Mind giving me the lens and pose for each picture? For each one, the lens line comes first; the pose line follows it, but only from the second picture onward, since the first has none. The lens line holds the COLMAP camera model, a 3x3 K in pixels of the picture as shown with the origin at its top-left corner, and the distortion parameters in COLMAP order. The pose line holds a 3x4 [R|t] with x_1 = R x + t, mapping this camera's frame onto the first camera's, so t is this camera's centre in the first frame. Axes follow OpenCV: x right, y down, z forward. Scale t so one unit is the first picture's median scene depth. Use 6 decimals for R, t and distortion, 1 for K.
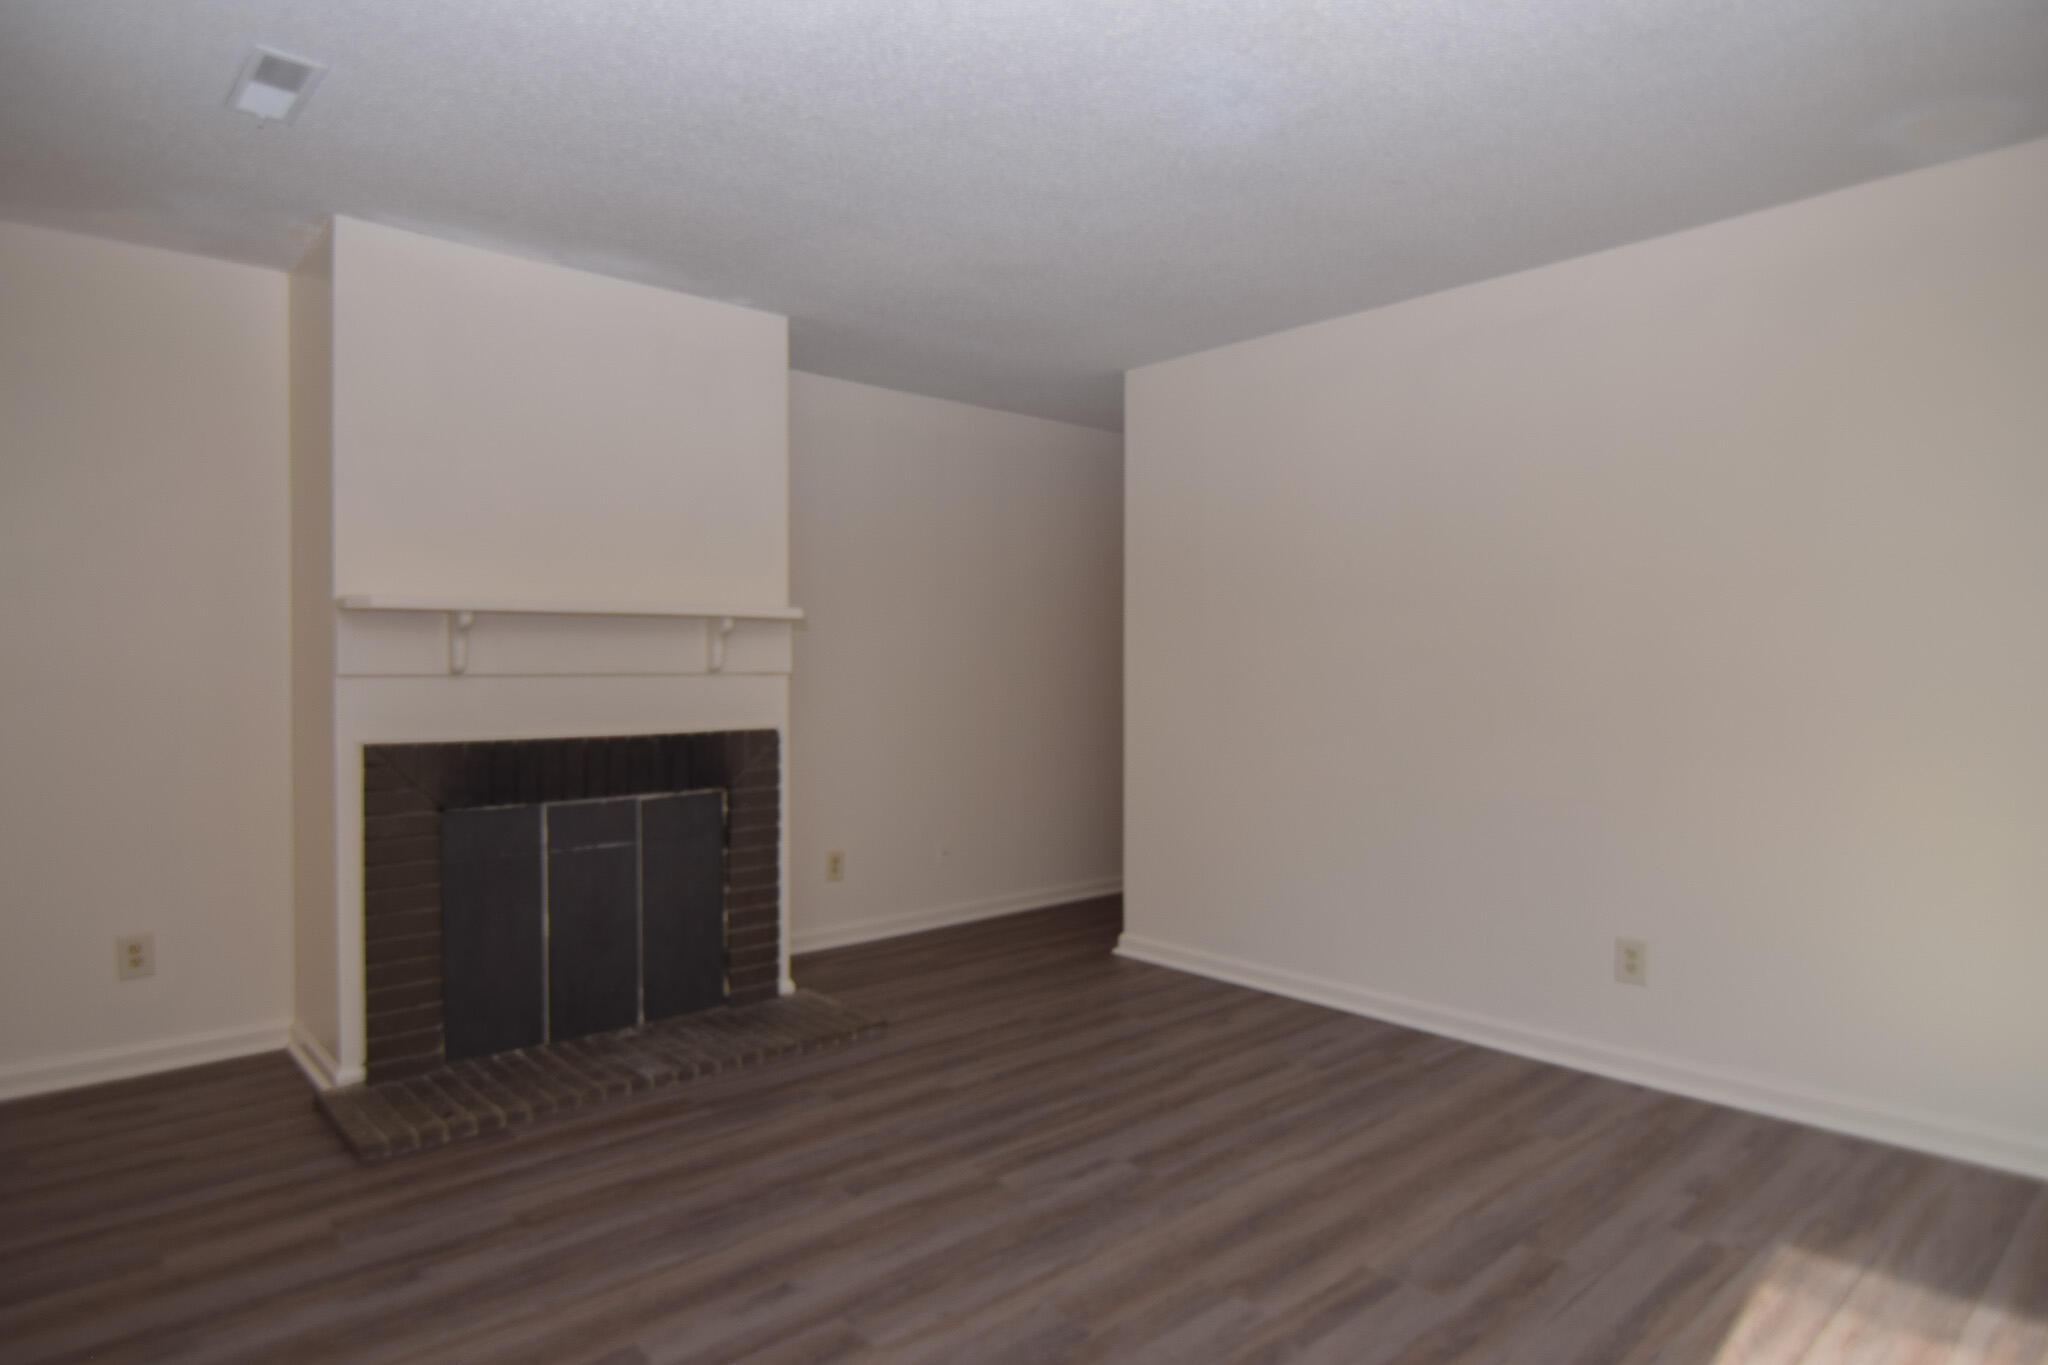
lens RADIAL K [[1171.8, 0, 1025.5], [0, 1171.8, 667.7], [0, 0, 1]] dist [-0.006415, -0.001853]
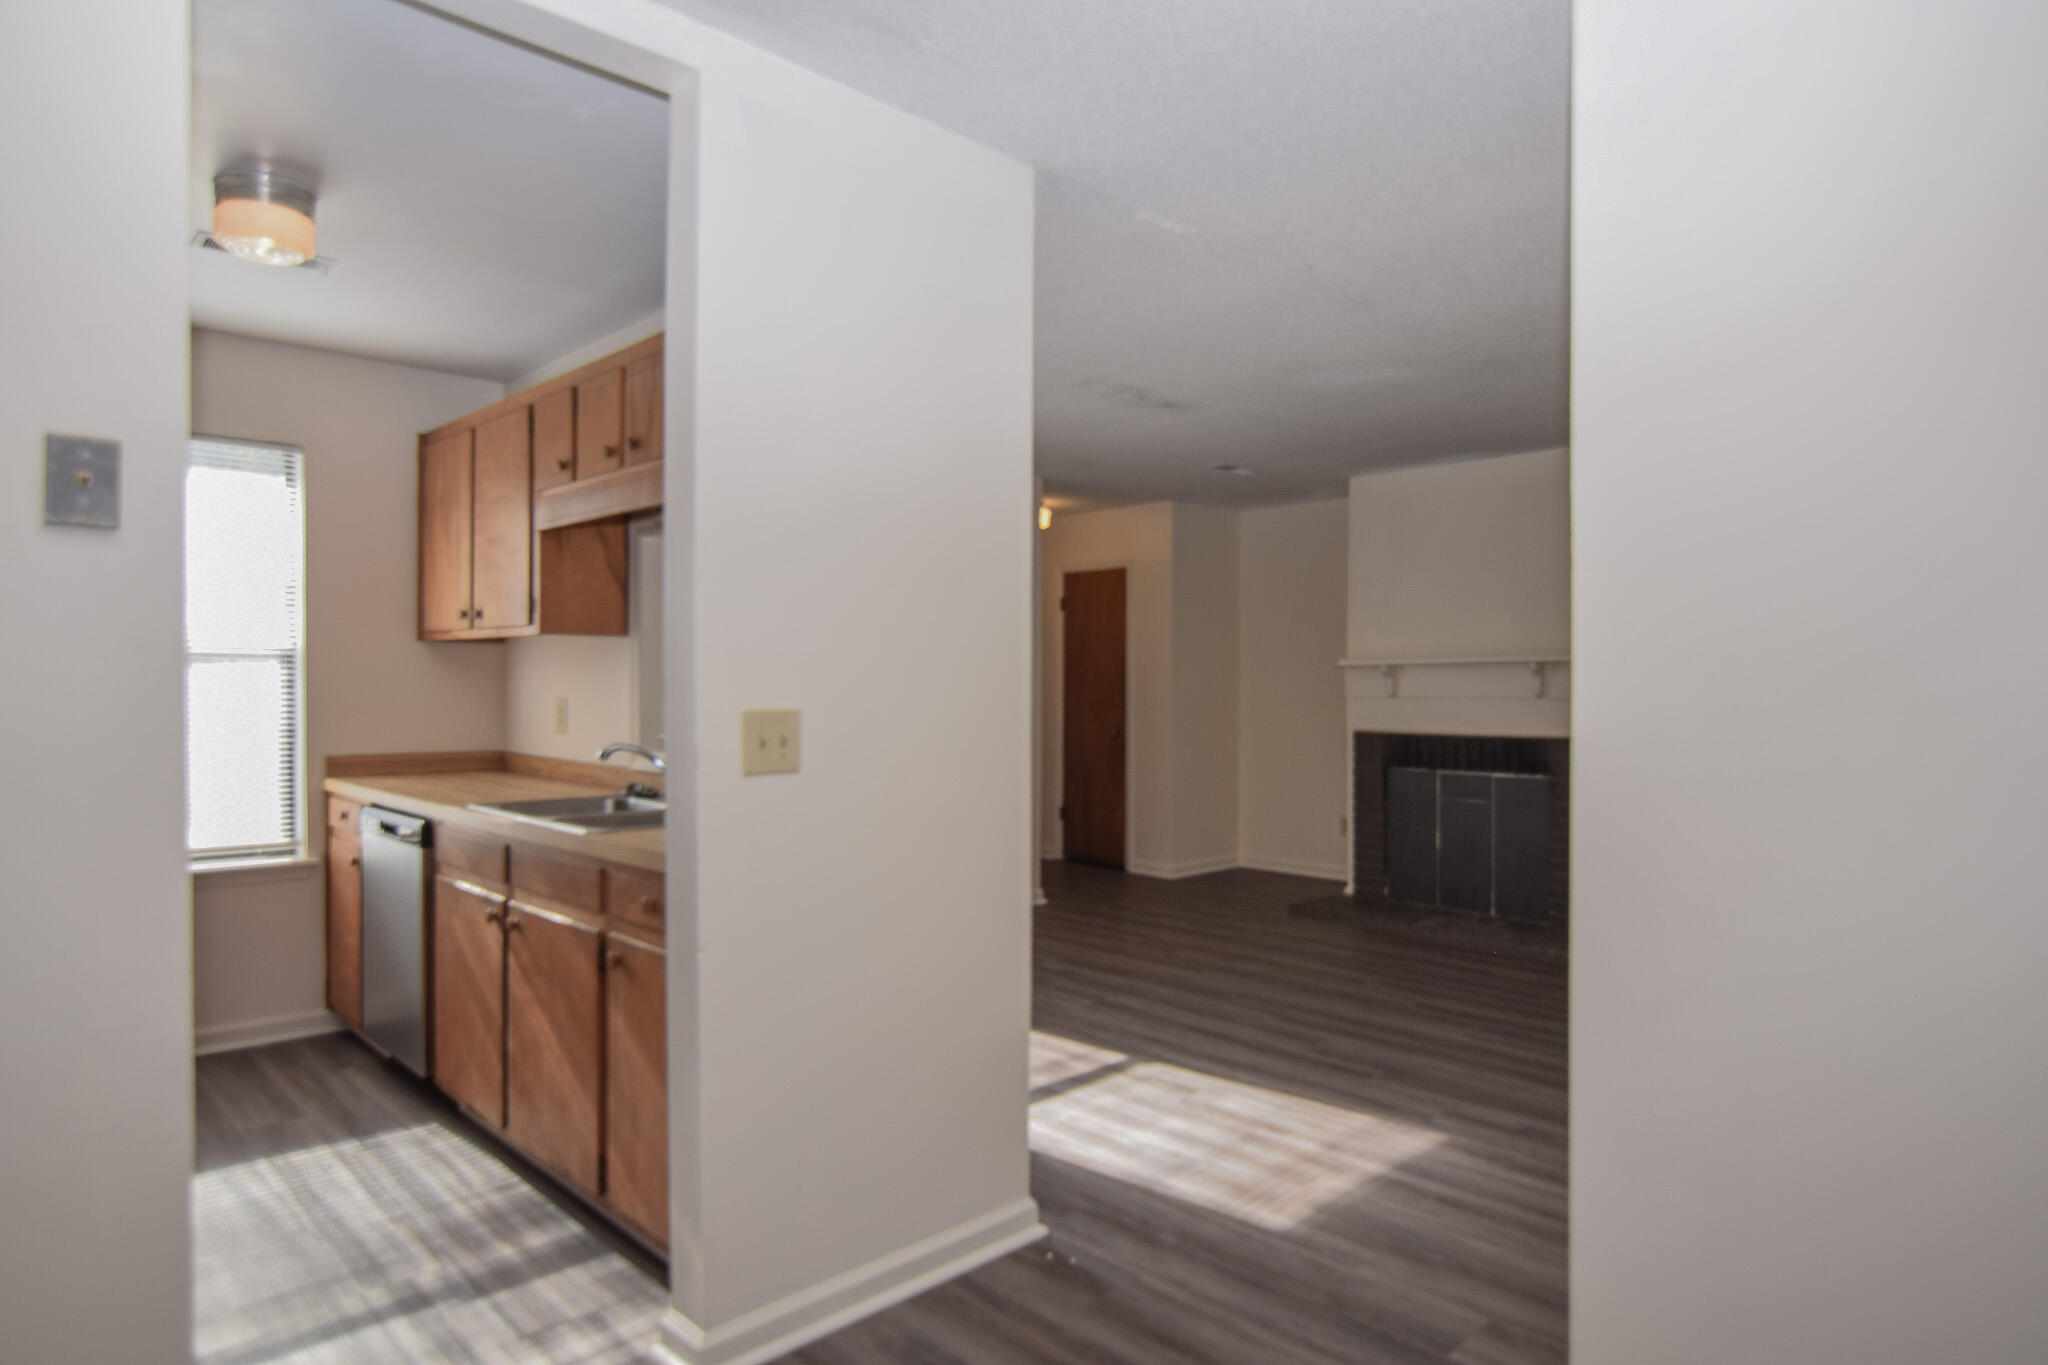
lens RADIAL K [[1190.0, 0, 1025.9], [0, 1190.0, 685.3], [0, 0, 1]] dist [-0.006296, -0.004858]
pose [[0.026388, 0.003931, -0.999644, 1.369571], [-0.011816, 0.999924, 0.003620, -0.011220], [0.999582, 0.011716, 0.026433, 0.331582]]
